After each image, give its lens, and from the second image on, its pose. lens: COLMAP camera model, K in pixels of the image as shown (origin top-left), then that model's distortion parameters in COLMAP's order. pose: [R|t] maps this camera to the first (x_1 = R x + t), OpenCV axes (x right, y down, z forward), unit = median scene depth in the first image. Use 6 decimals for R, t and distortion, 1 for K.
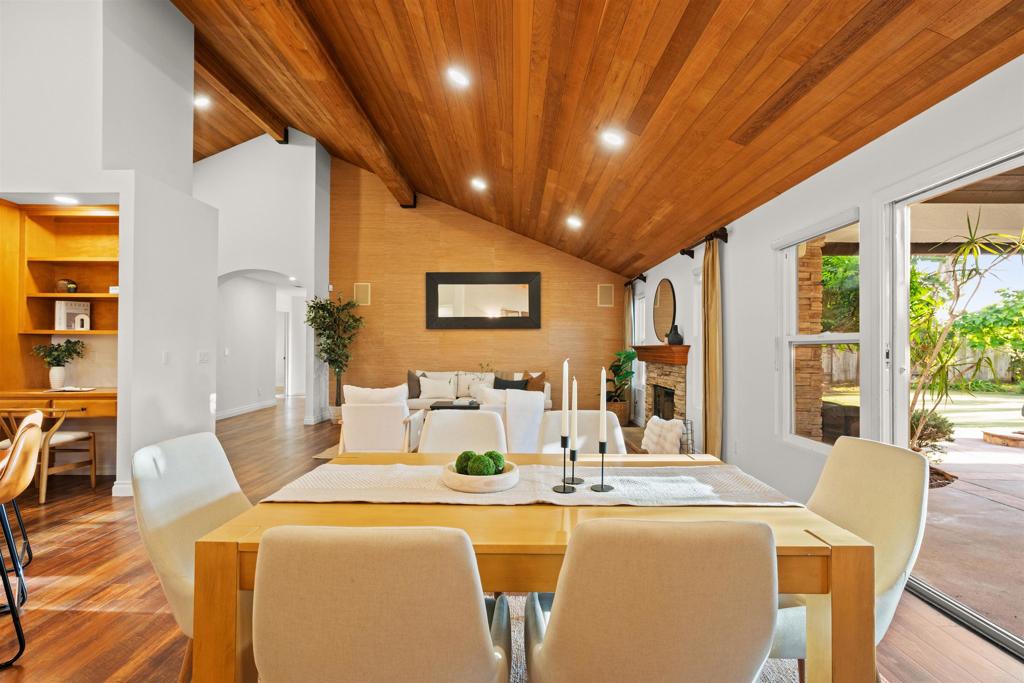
lens RADIAL K [[483.3, 0, 516.9], [0, 483.3, 342.3], [0, 0, 1]] dist [0.009974, -0.001885]
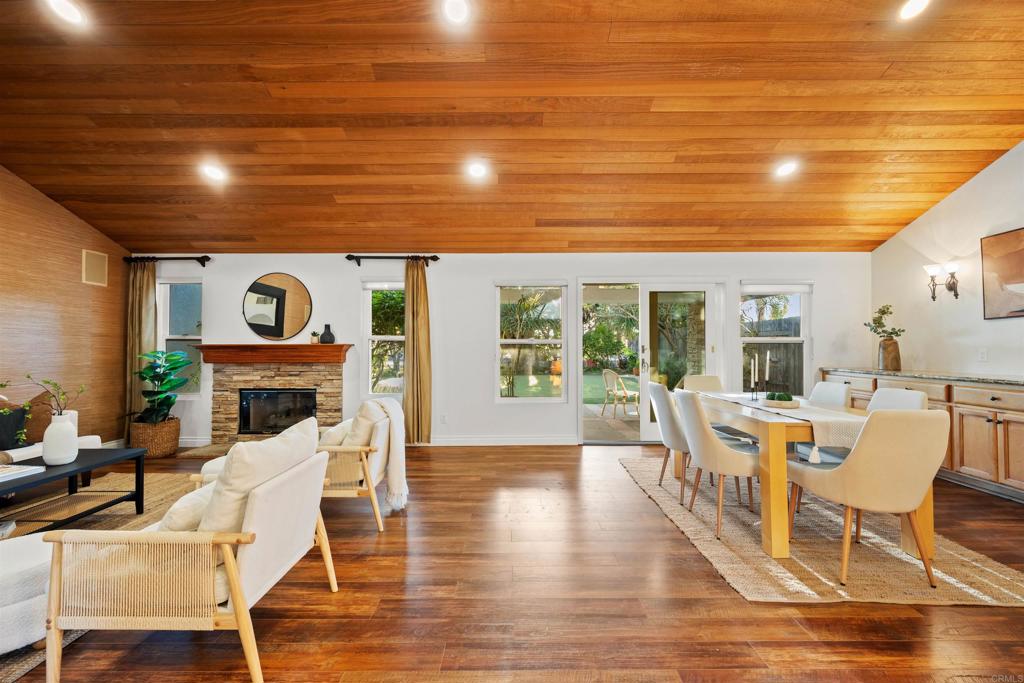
lens RADIAL K [[402.0, 0, 513.7], [0, 402.0, 346.5], [0, 0, 1]] dist [0.000139, 0.001399]
pose [[0.008404, -0.003273, 0.999959, -0.396806], [-0.009830, 0.999946, 0.003356, 0.003231], [-0.999916, -0.009858, 0.008372, 0.453778]]
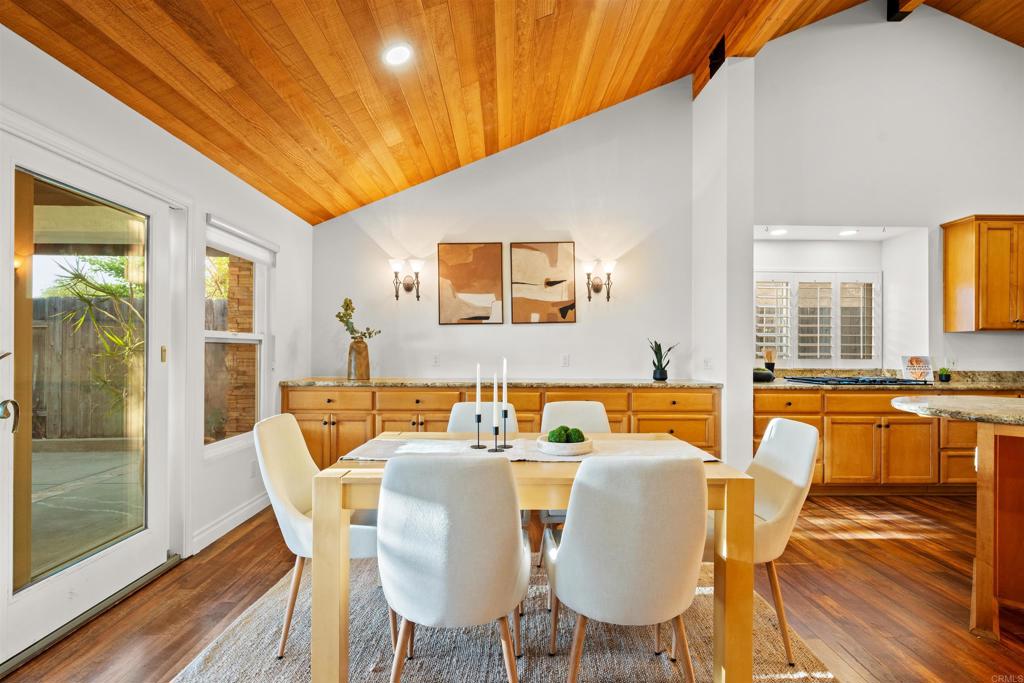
lens RADIAL K [[483.3, 0, 514.3], [0, 483.3, 350.6], [0, 0, 1]] dist [0.009974, -0.001885]
pose [[-0.999746, -0.012321, -0.018868, 0.018851], [-0.012092, 0.999852, -0.012235, 0.005036], [0.019016, -0.012004, -0.999747, 0.482498]]
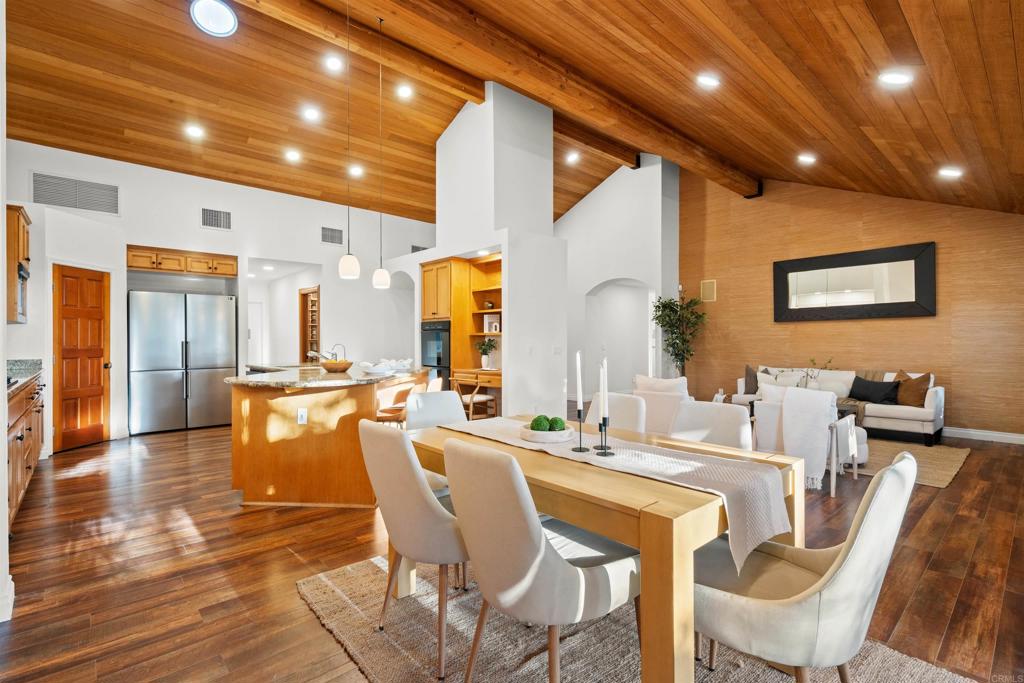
lens RADIAL K [[483.3, 0, 519.0], [0, 483.3, 338.3], [0, 0, 1]] dist [0.009974, -0.001885]
pose [[0.672282, -0.012348, -0.740193, 0.187570], [0.013906, 0.999895, -0.004050, 0.000830], [0.740165, -0.007571, 0.672383, 0.000256]]
